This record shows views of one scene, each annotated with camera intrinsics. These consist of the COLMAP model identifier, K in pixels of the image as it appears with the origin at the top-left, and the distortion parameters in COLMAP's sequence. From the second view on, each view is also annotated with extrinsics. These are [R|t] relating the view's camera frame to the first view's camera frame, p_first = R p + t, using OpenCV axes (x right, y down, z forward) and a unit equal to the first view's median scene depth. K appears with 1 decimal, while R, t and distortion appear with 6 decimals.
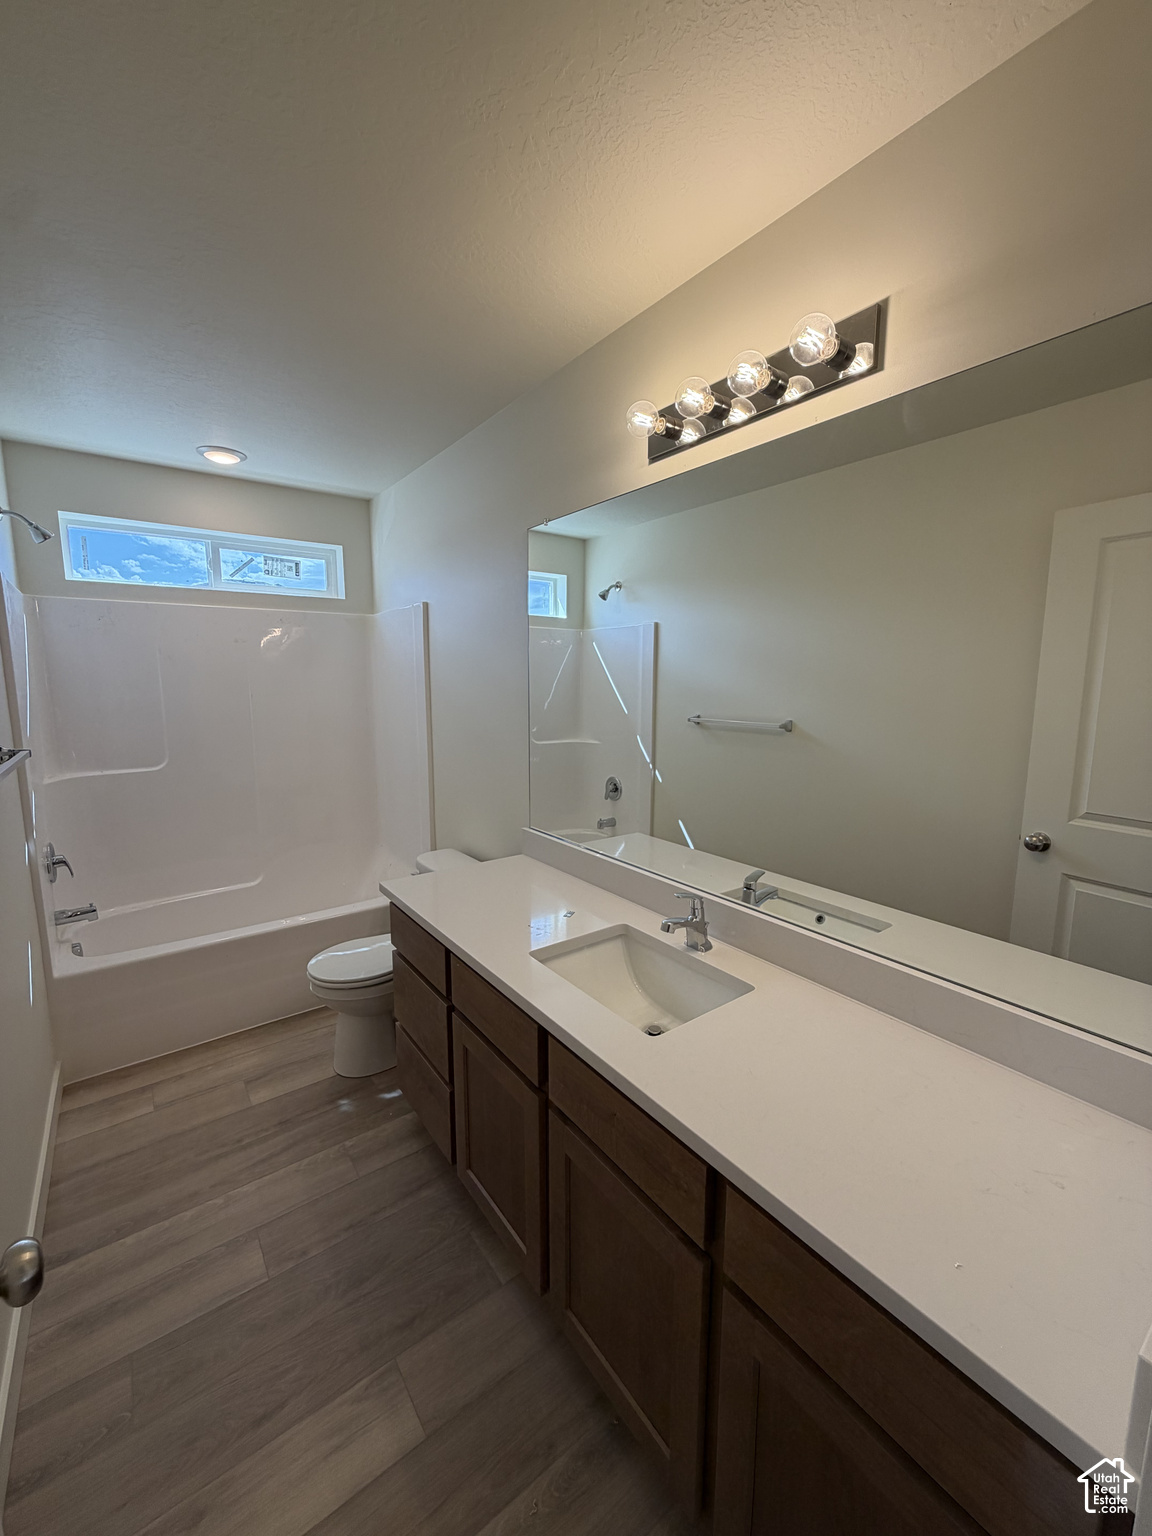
lens RADIAL K [[610.6, 0, 581.8], [0, 610.6, 767.3], [0, 0, 1]] dist [-0.002377, 0.000660]
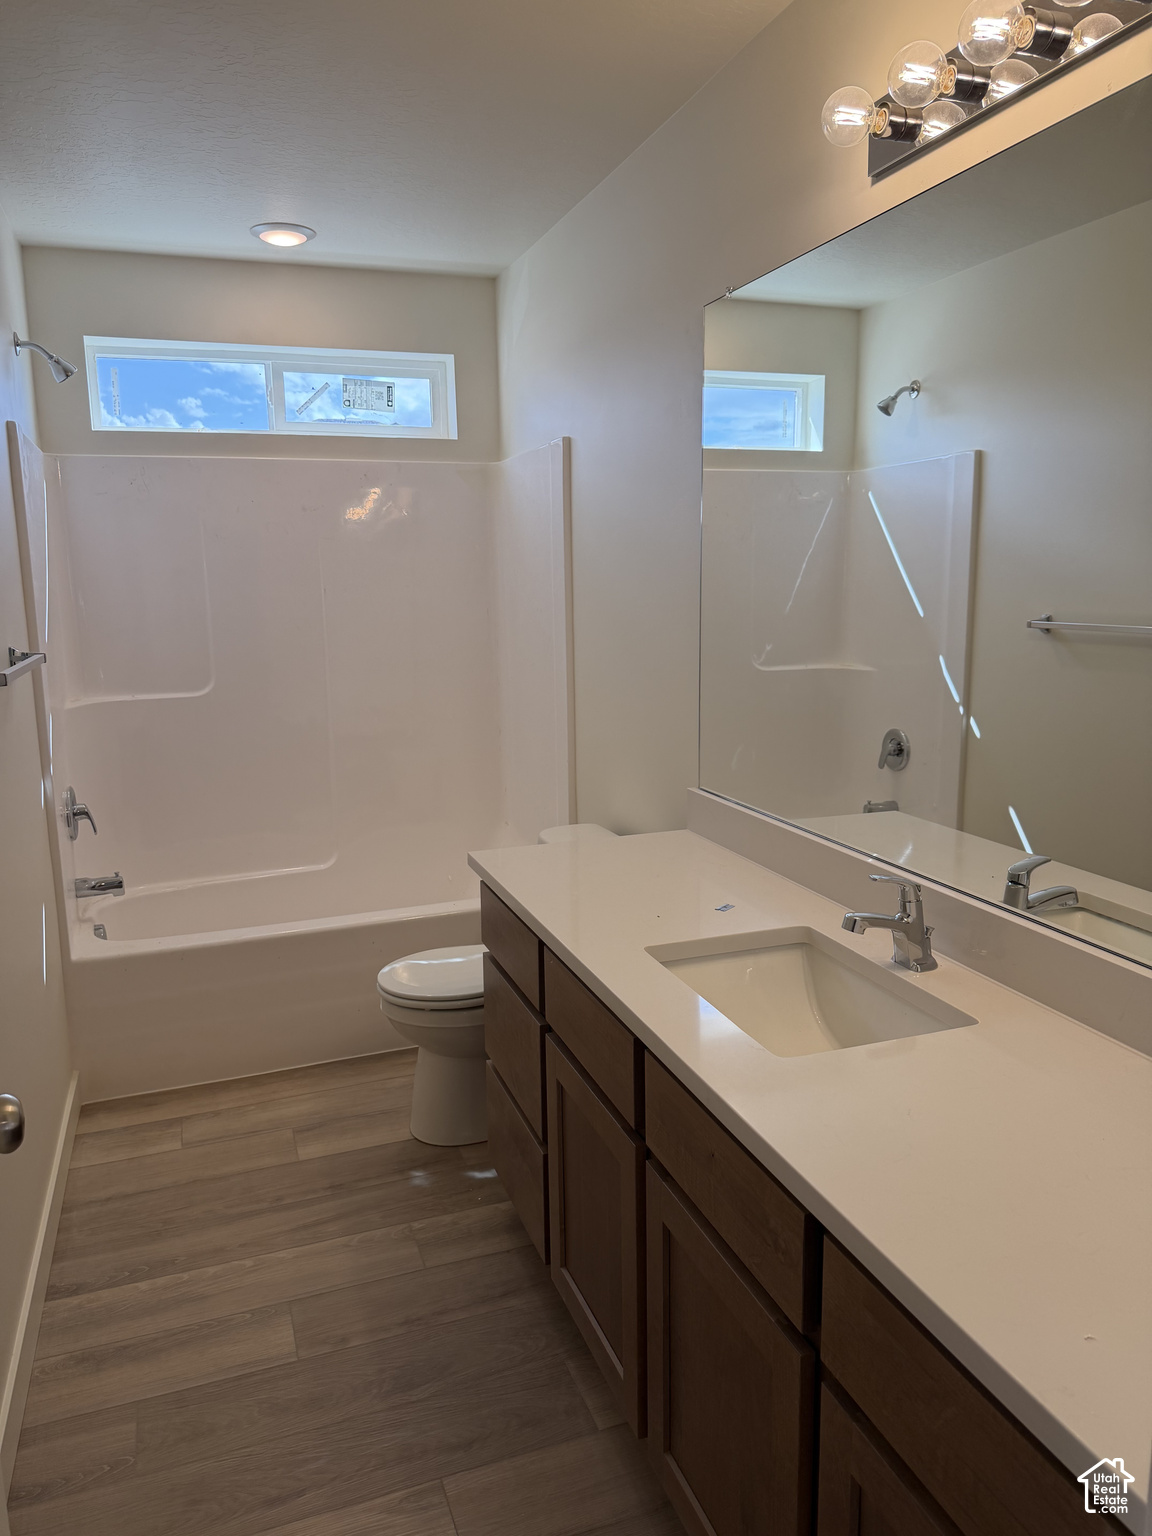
lens RADIAL K [[1079.9, 0, 575.8], [0, 1079.9, 760.3], [0, 0, 1]] dist [0.016151, -0.023846]
pose [[0.956943, 0.031599, -0.288550, 0.120305], [-0.023108, 0.999195, 0.032787, 0.039717], [0.289354, -0.024708, 0.956903, -0.106195]]
